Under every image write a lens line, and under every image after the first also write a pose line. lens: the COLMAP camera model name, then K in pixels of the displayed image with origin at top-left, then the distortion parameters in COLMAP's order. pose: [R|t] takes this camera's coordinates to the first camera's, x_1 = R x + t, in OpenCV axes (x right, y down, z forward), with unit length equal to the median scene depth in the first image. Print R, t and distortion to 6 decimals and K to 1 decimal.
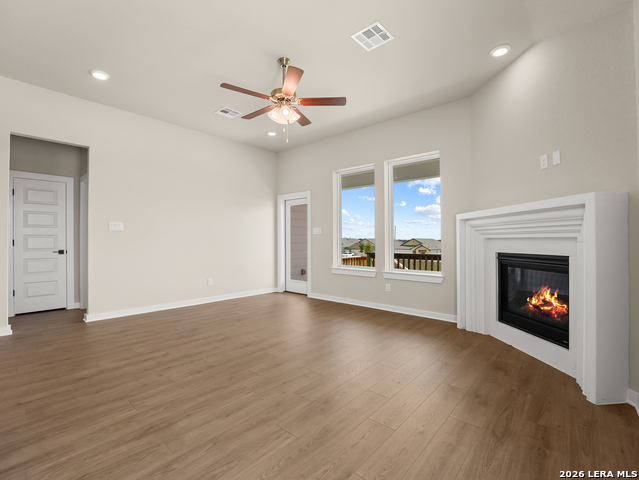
lens RADIAL K [[300.2, 0, 318.1], [0, 300.2, 241.2], [0, 0, 1]] dist [-0.017200, 0.001506]
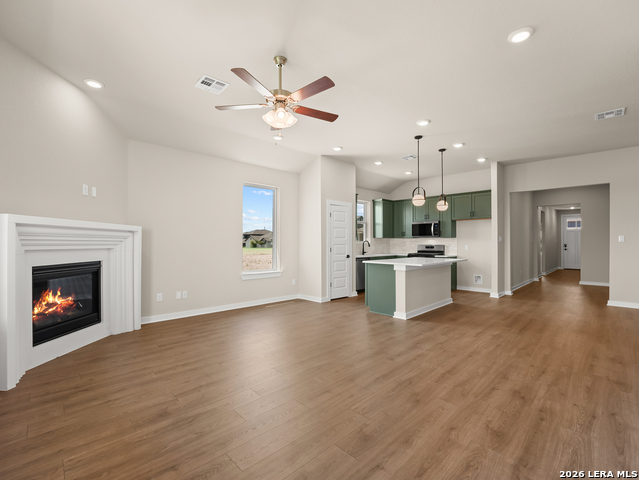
lens RADIAL K [[300.2, 0, 318.1], [0, 300.2, 241.2], [0, 0, 1]] dist [-0.017200, 0.001506]
pose [[-0.997741, -0.003420, 0.067088, -0.276421], [-0.003535, 0.999992, -0.001594, -0.037883], [-0.067082, -0.001827, -0.997746, 1.828226]]
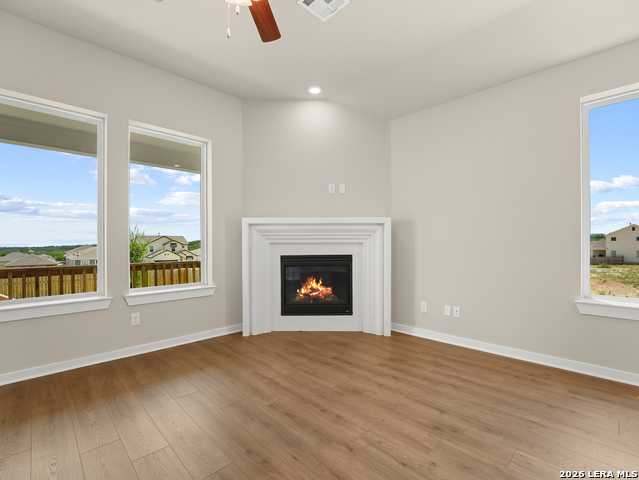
lens RADIAL K [[300.2, 0, 318.1], [0, 300.2, 241.2], [0, 0, 1]] dist [-0.017200, 0.001506]
pose [[0.060850, -0.003712, 0.998140, -0.547653], [0.007767, 0.999965, 0.003245, -0.018844], [-0.998117, 0.007555, 0.060876, 0.807116]]
